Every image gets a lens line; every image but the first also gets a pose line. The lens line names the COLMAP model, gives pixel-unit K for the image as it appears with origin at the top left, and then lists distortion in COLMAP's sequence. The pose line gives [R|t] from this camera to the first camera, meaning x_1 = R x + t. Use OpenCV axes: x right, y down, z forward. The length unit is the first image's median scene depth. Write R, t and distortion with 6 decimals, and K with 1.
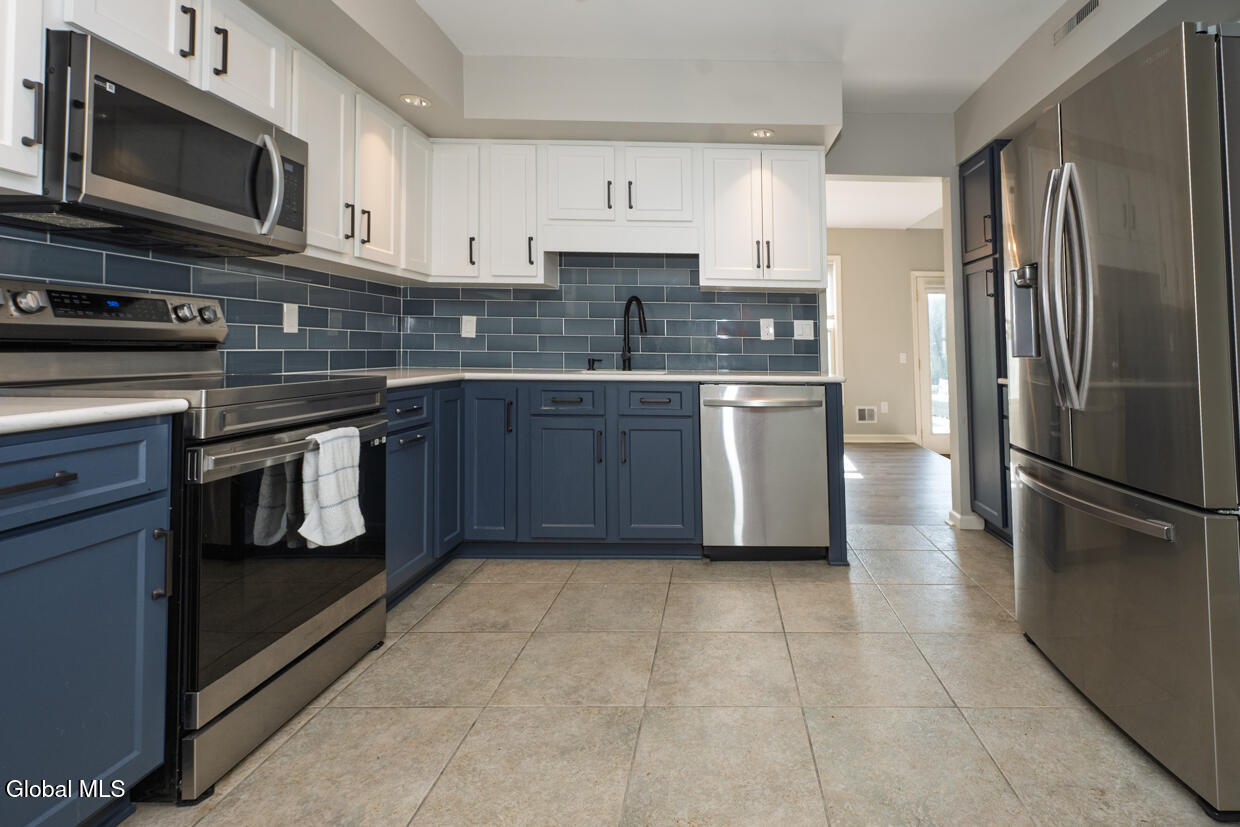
lens RADIAL K [[519.6, 0, 608.9], [0, 519.6, 342.5], [0, 0, 1]] dist [0.003480, 0.000379]
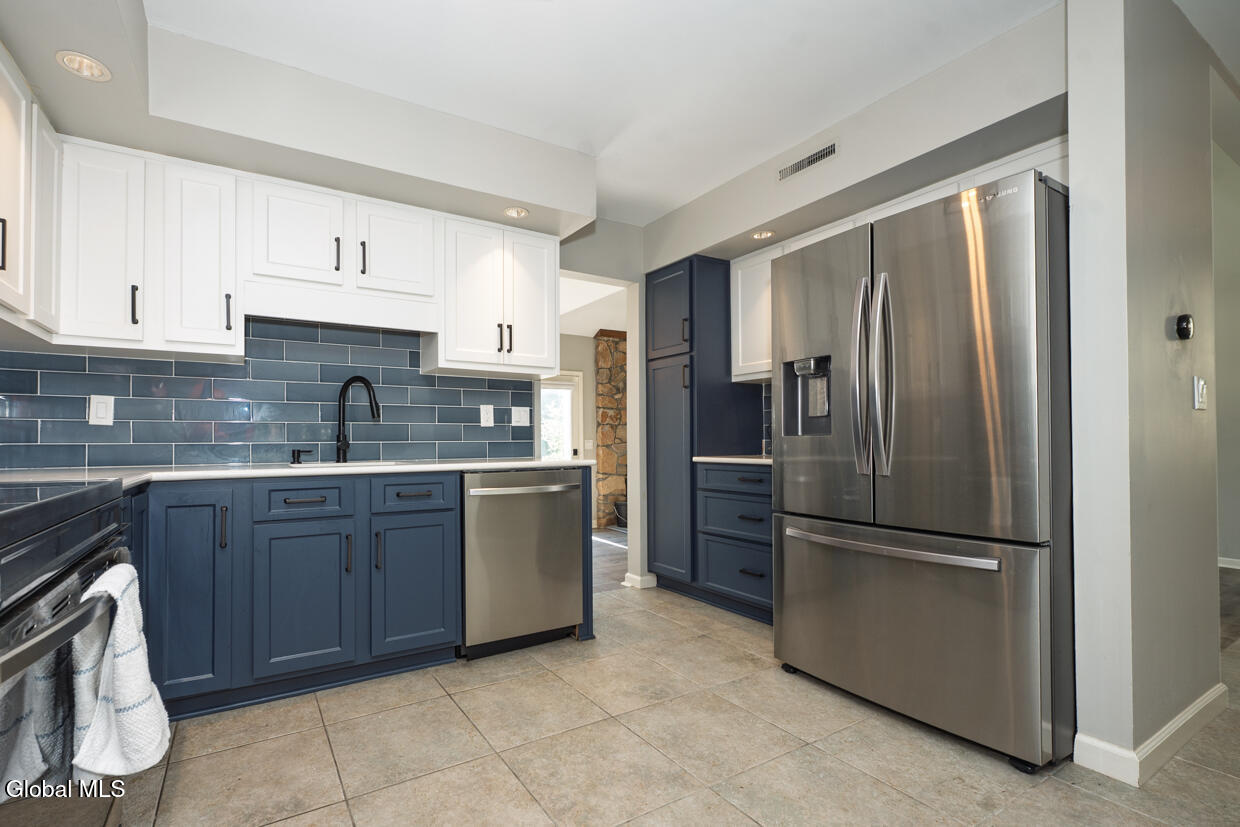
lens RADIAL K [[527.7, 0, 458.8], [0, 527.7, 440.2], [0, 0, 1]] dist [0.004661, -0.000482]
pose [[0.884606, -0.013806, 0.466135, -0.241717], [0.008604, 0.999875, 0.013286, 0.008369], [-0.466260, -0.007742, 0.884614, 0.156529]]
